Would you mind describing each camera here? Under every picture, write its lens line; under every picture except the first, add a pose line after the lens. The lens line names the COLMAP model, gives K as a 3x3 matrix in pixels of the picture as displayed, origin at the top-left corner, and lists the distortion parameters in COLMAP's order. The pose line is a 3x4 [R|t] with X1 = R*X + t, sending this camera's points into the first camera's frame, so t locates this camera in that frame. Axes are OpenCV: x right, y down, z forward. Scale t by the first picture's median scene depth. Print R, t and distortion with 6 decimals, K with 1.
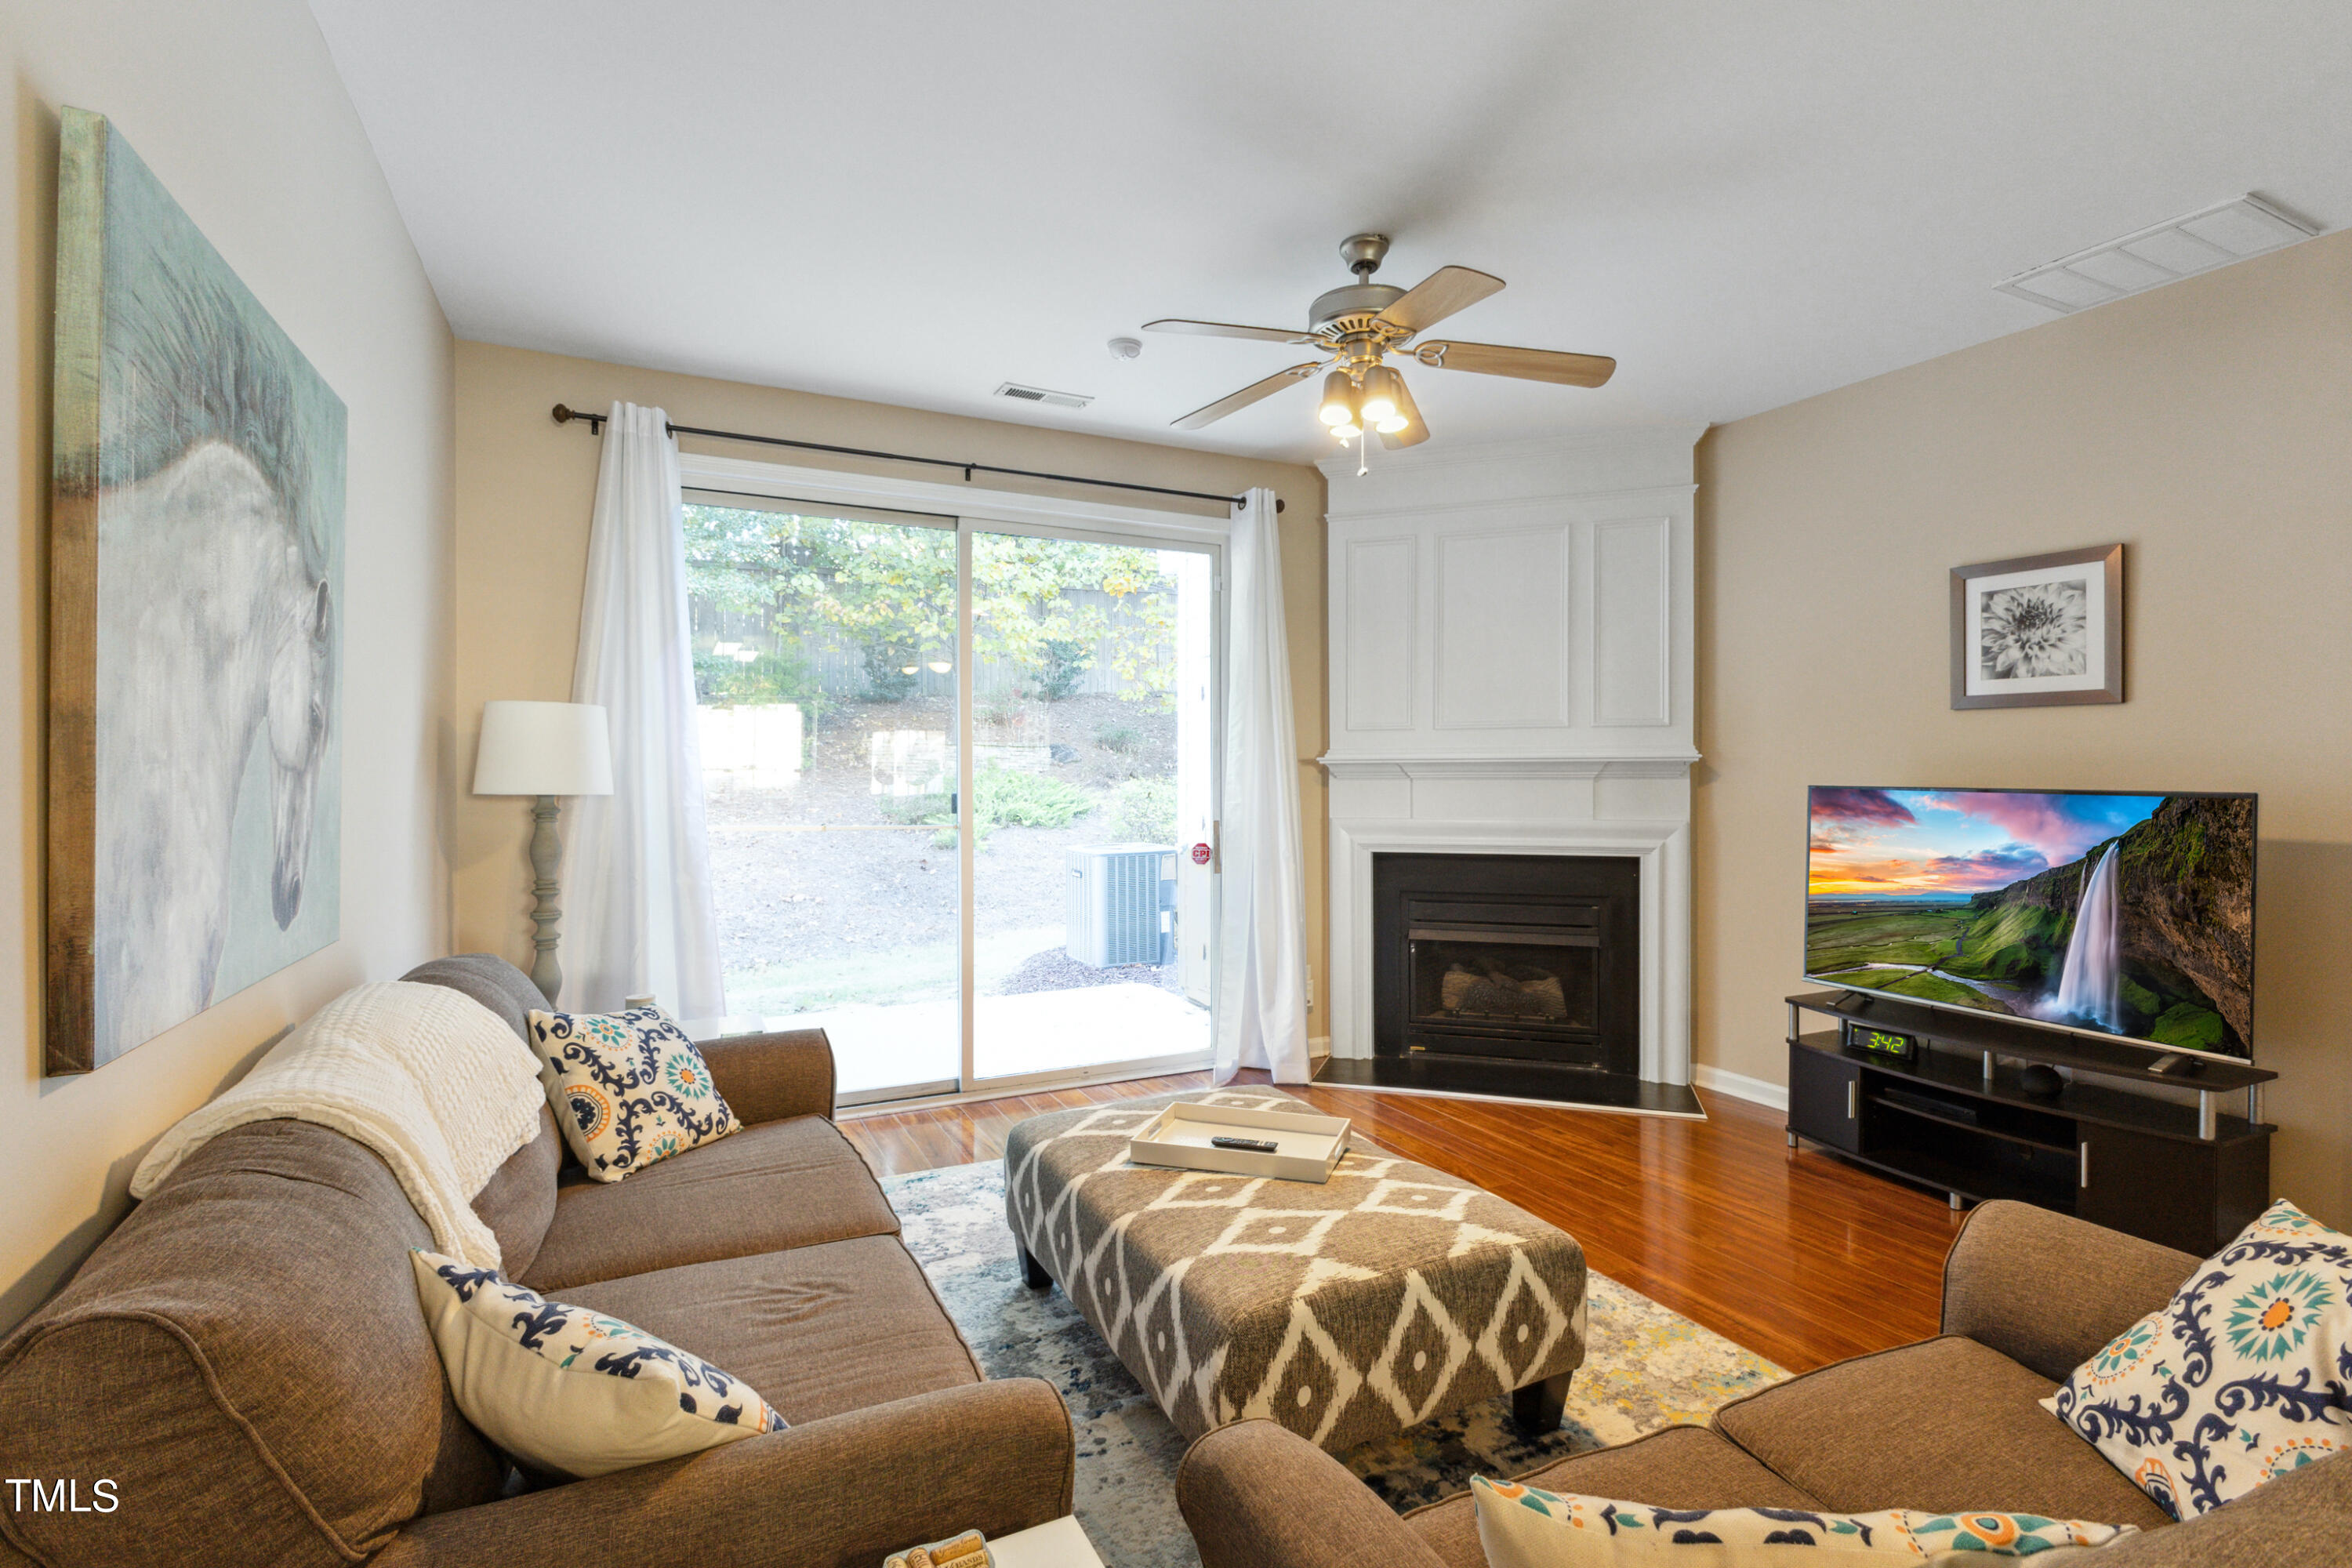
lens RADIAL K [[1073.1, 0, 1156.3], [0, 1073.1, 787.4], [0, 0, 1]] dist [0.008283, 0.001897]
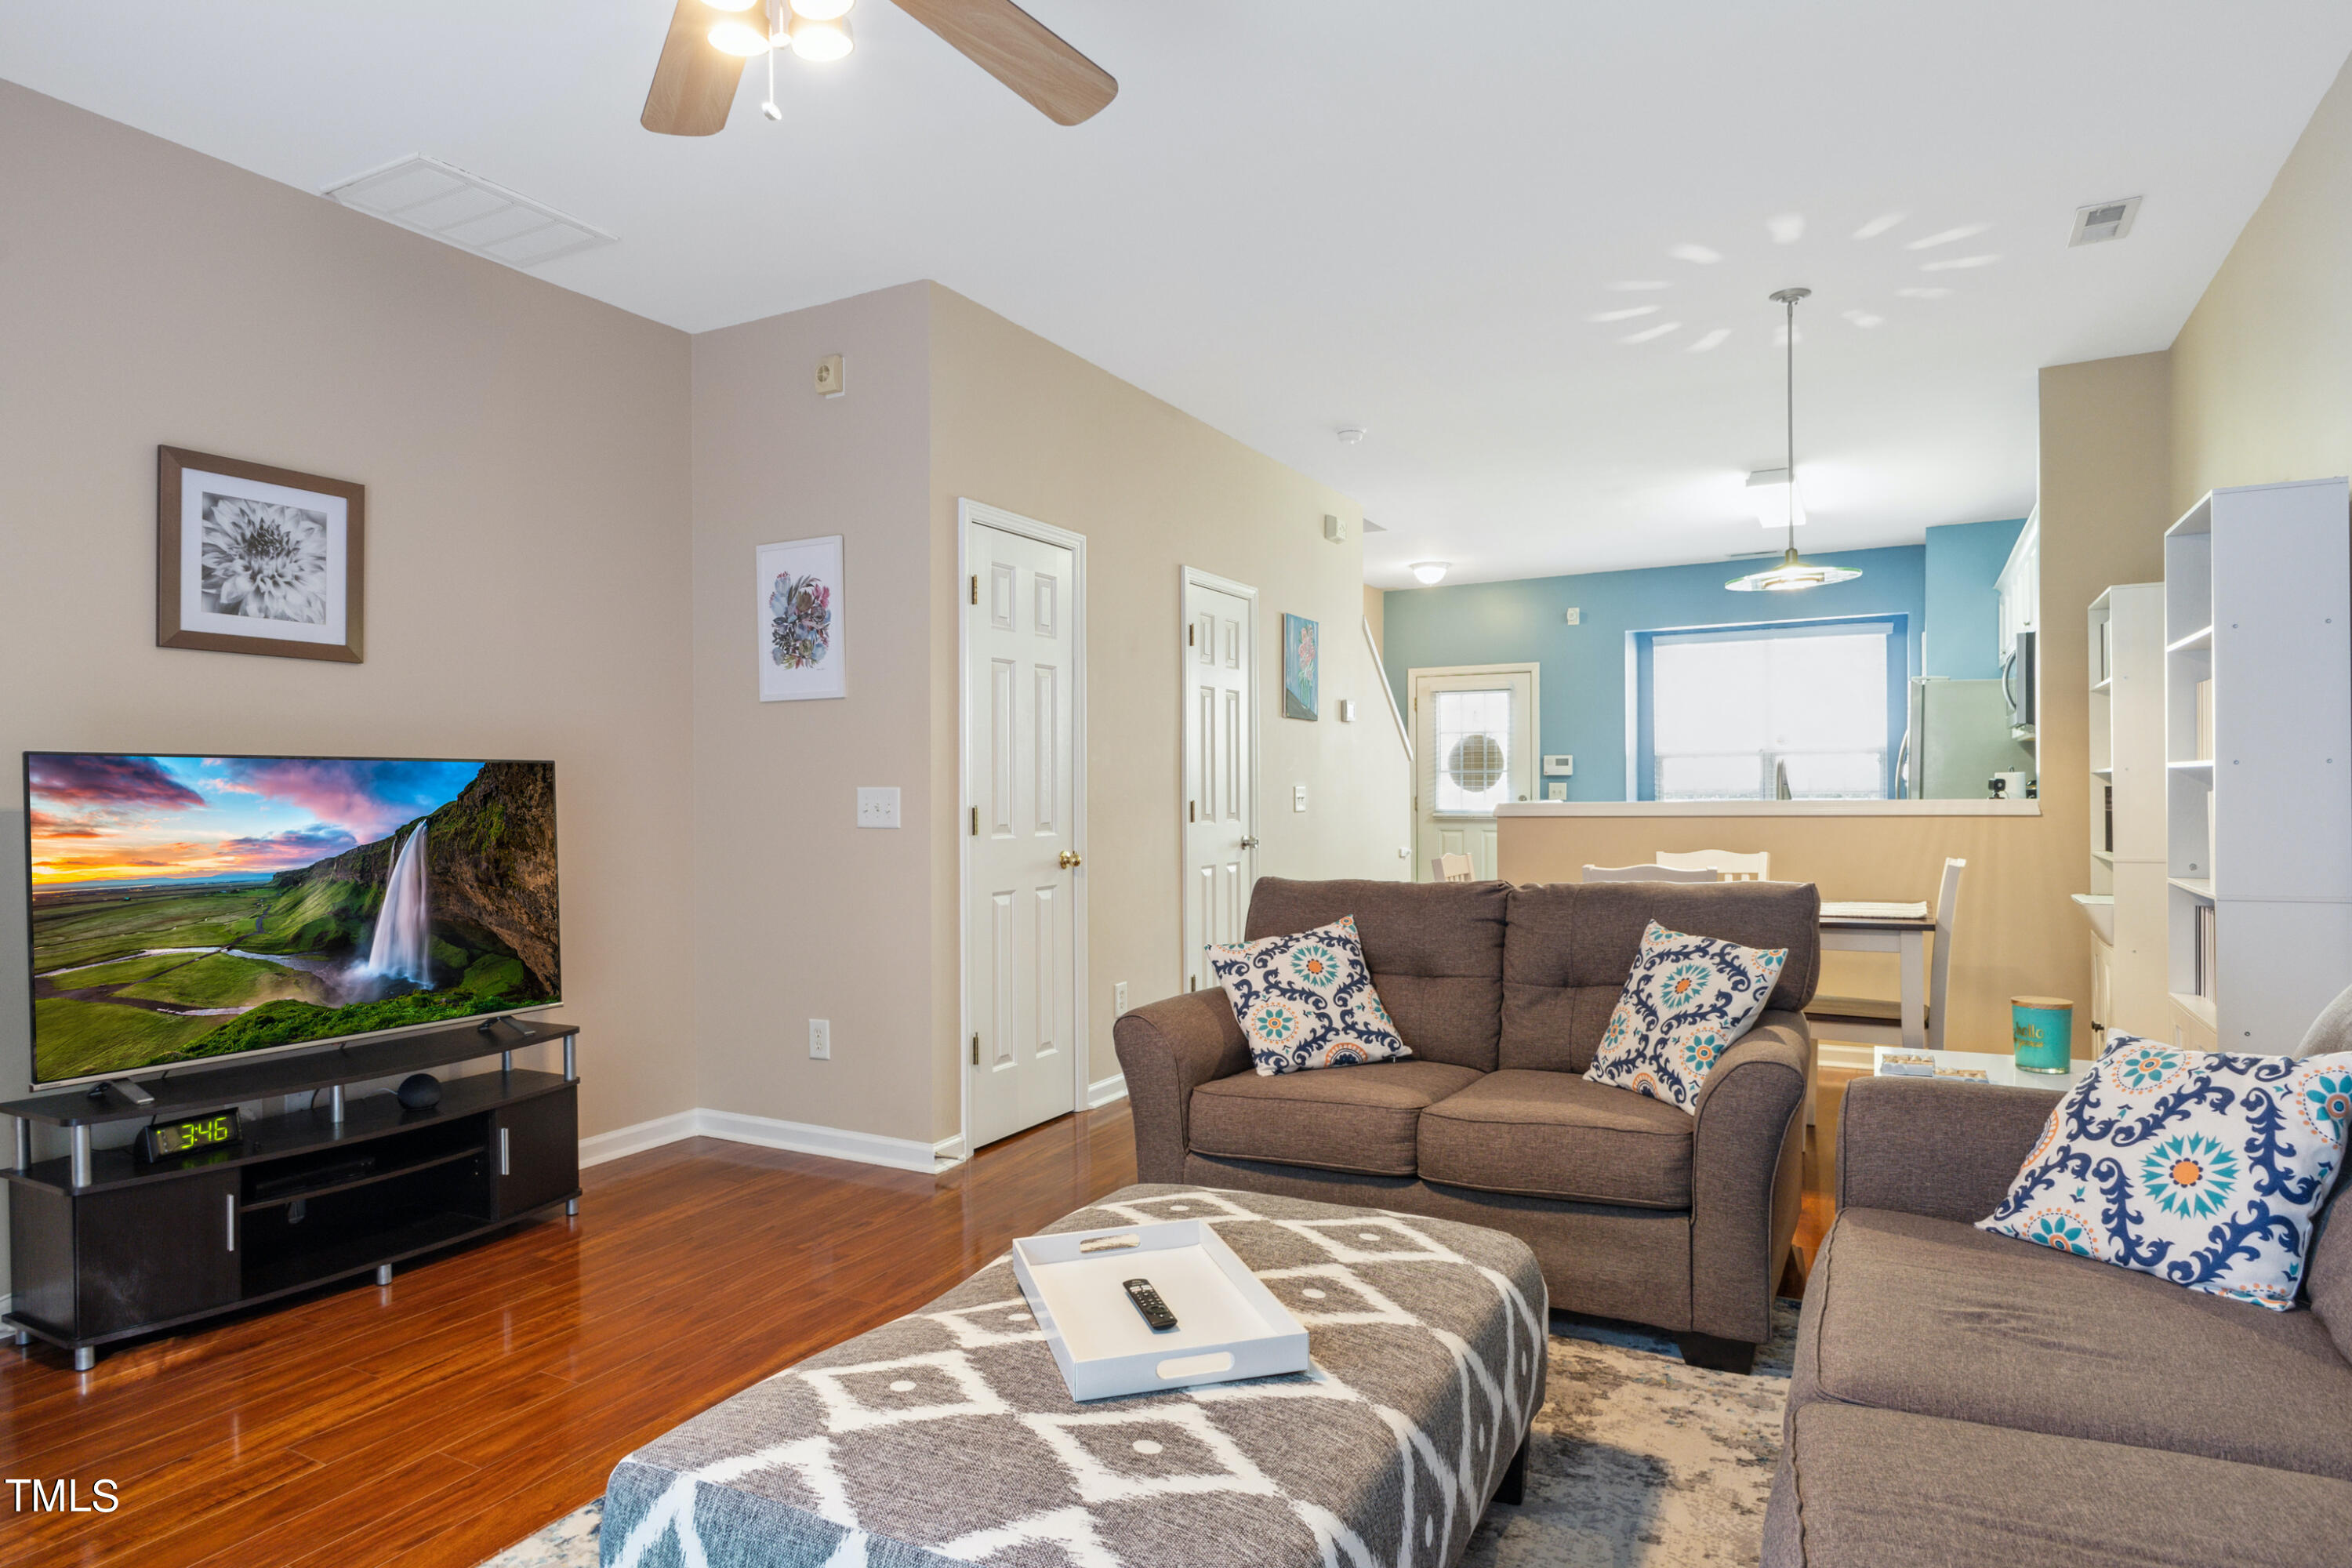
lens RADIAL K [[1309.7, 0, 1177.5], [0, 1309.7, 807.2], [0, 0, 1]] dist [-0.000231, -0.005270]
pose [[-0.601314, -0.002436, 0.799009, -0.362058], [0.023221, 0.999520, 0.020522, 0.032527], [-0.798676, 0.030894, -0.600968, 1.060201]]
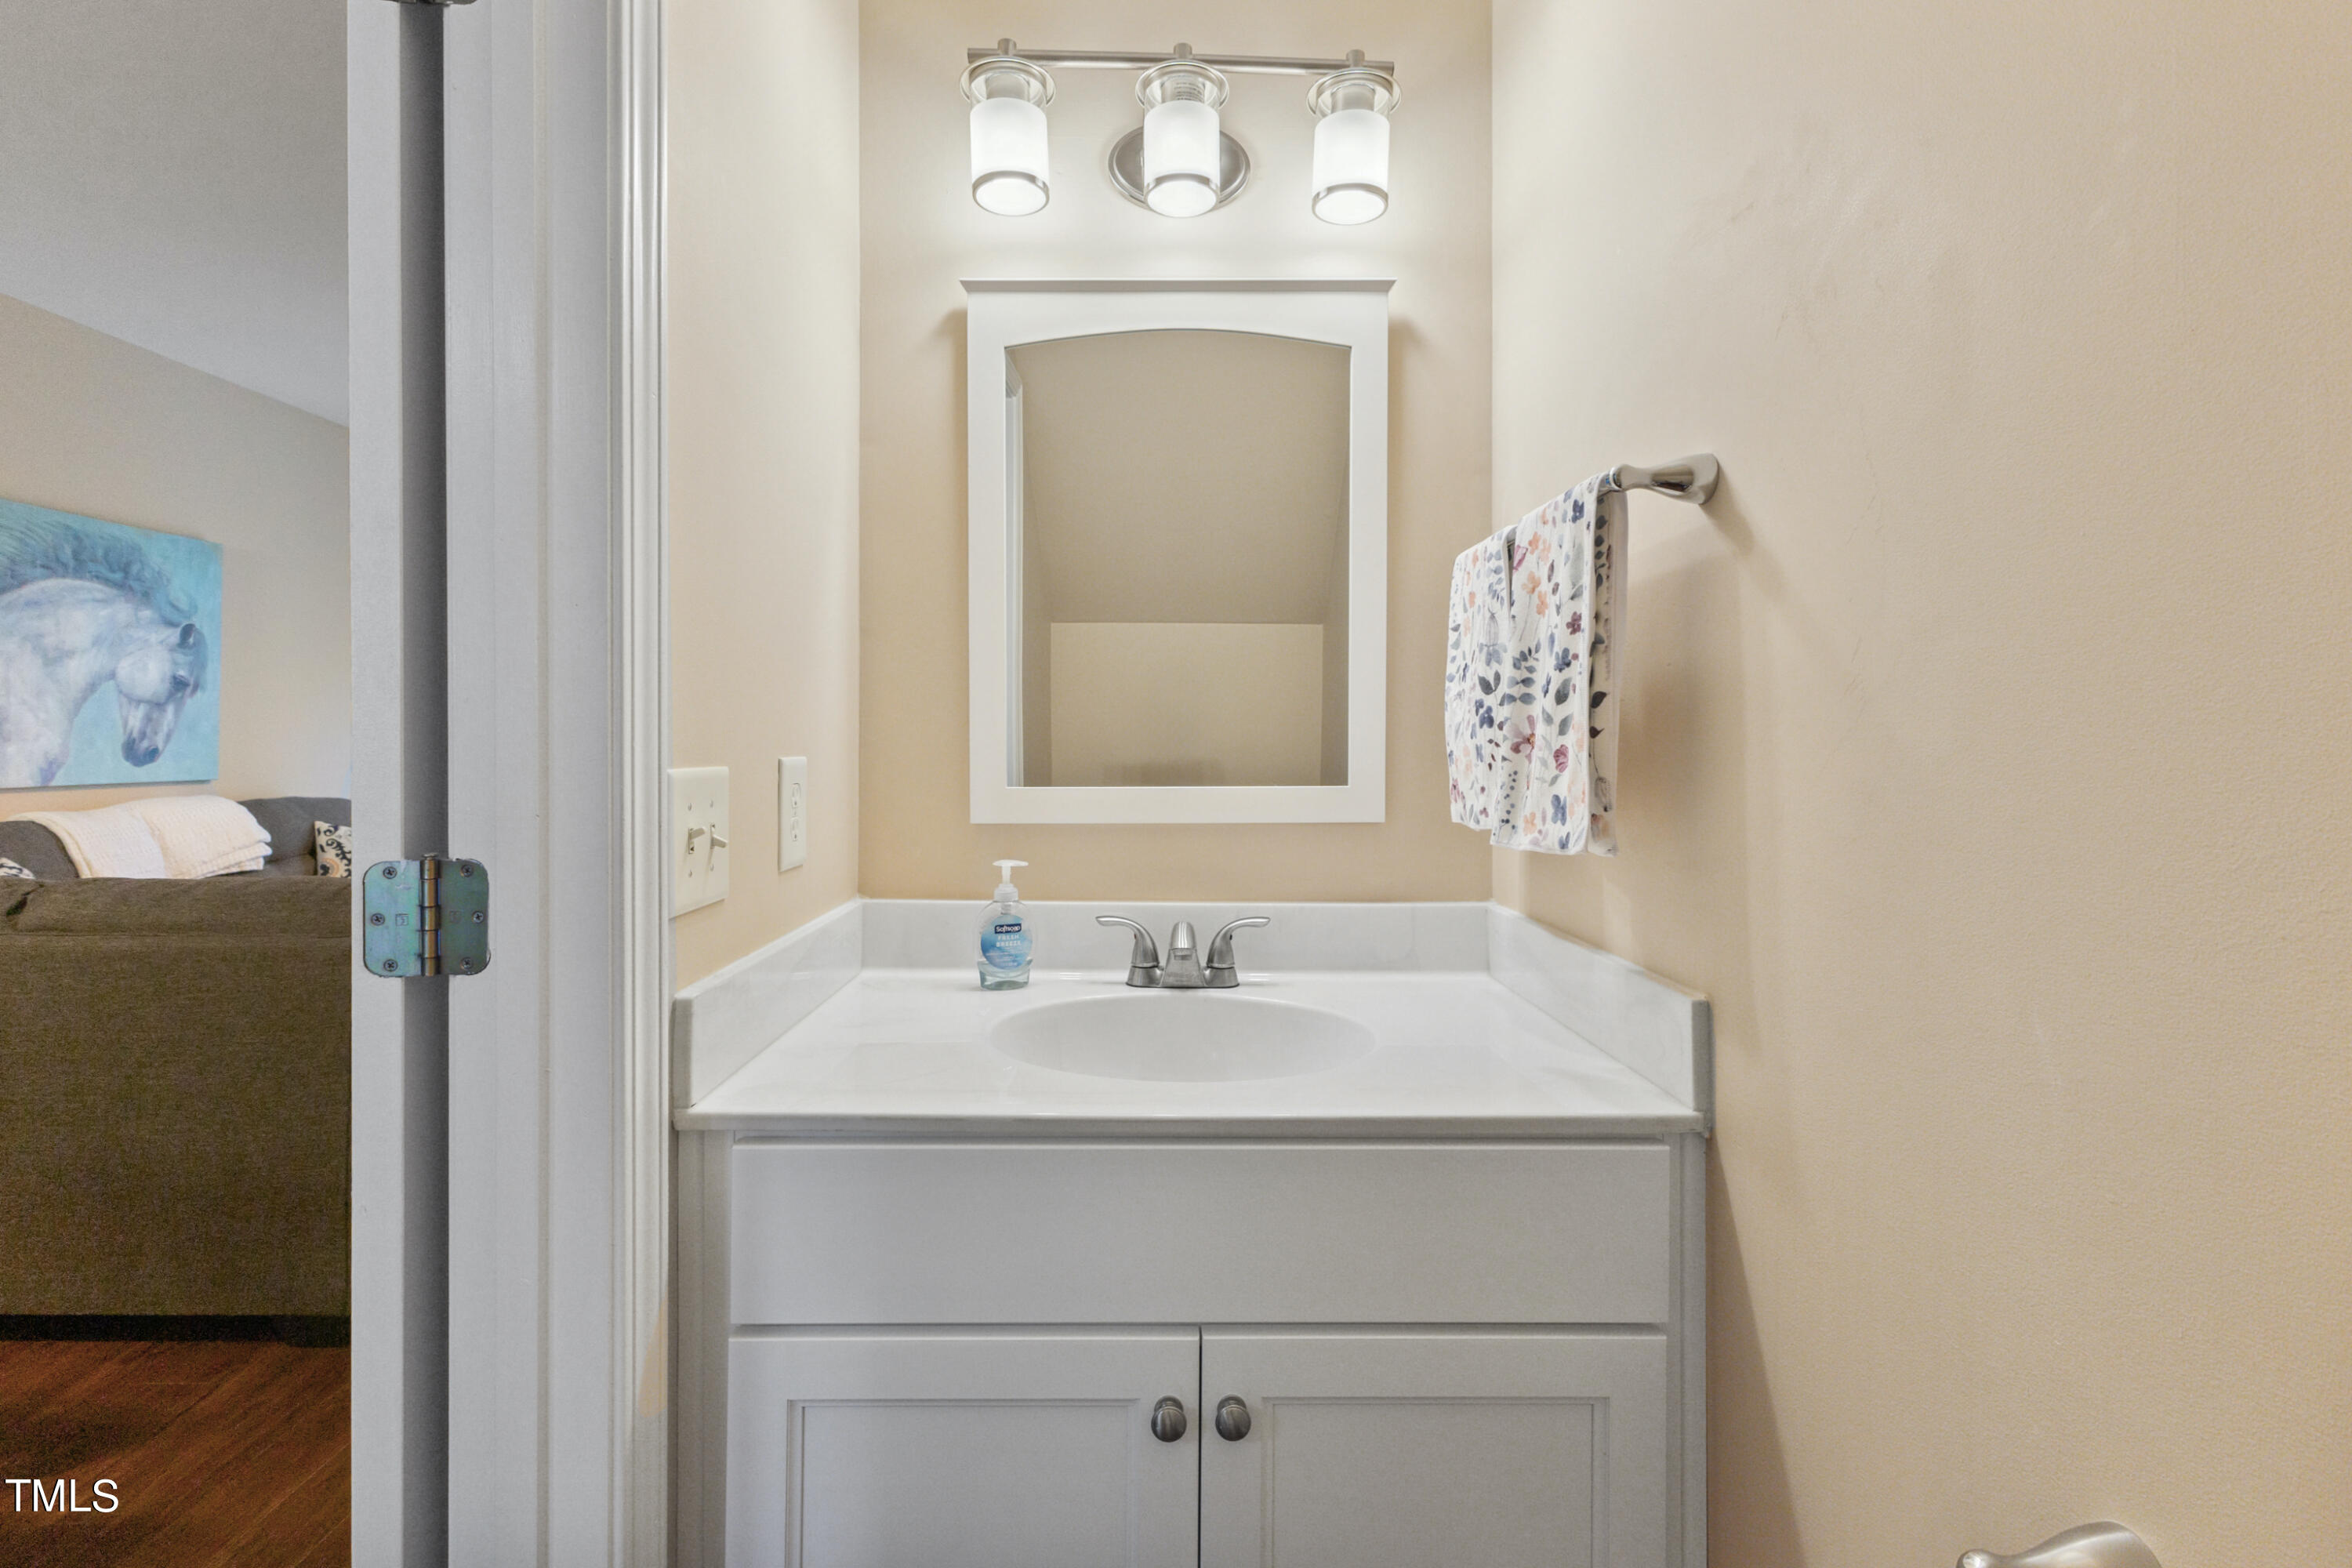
lens RADIAL K [[1029.8, 0, 1184.3], [0, 1029.8, 754.7], [0, 0, 1]] dist [-0.007444, 0.001651]
pose [[0.909505, 0.012727, -0.415498, 1.214309], [-0.012304, 0.999917, 0.003695, 0.034313], [0.415510, 0.001752, 0.909587, -0.070029]]
